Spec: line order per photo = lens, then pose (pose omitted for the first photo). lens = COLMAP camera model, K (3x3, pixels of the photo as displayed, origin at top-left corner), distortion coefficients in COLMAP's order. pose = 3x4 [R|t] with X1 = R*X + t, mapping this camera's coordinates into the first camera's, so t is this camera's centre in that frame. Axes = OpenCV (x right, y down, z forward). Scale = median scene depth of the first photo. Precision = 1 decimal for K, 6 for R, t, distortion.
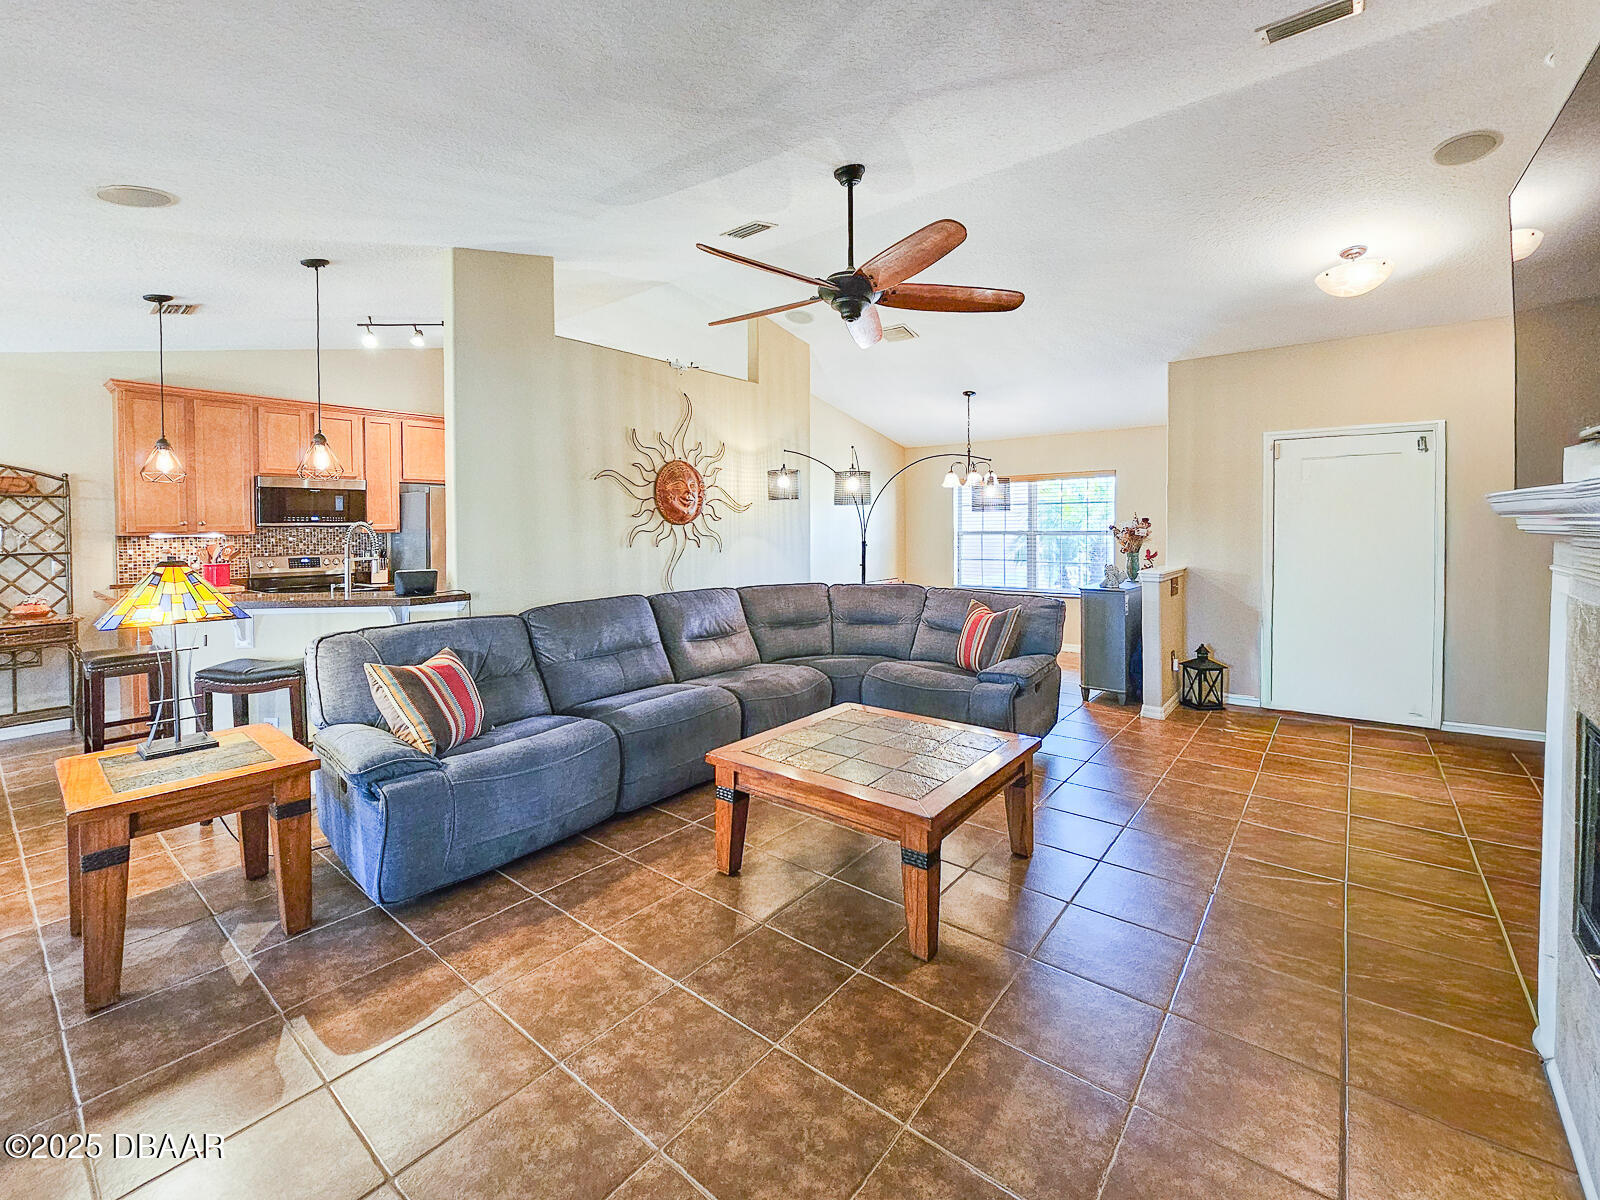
lens RADIAL K [[671.0, 0, 801.2], [0, 671.0, 535.2], [0, 0, 1]] dist [-0.000436, 0.000194]
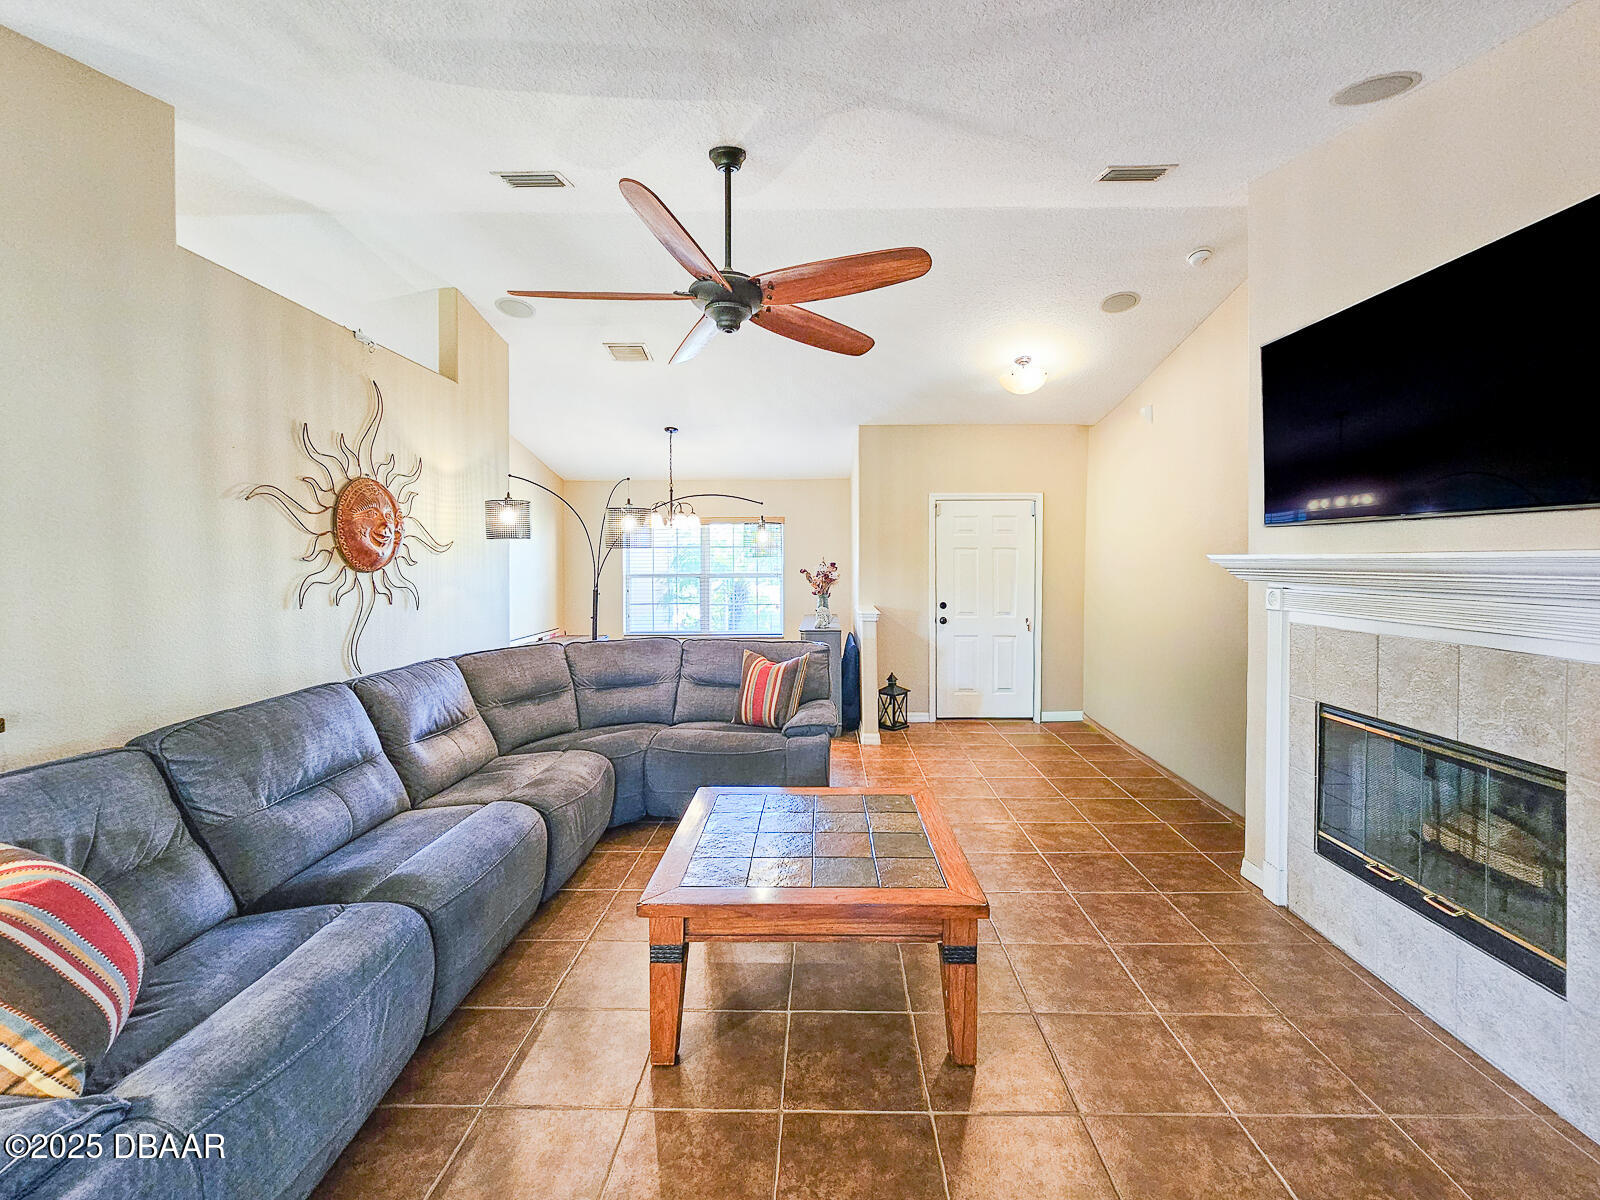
lens RADIAL K [[671.4, 0, 803.3], [0, 671.4, 568.4], [0, 0, 1]] dist [-0.000007, 0.000916]
pose [[0.793883, -0.001181, 0.608070, -0.253709], [0.006282, 0.999961, -0.006261, -0.012666], [-0.608039, 0.008790, 0.793859, 0.195380]]
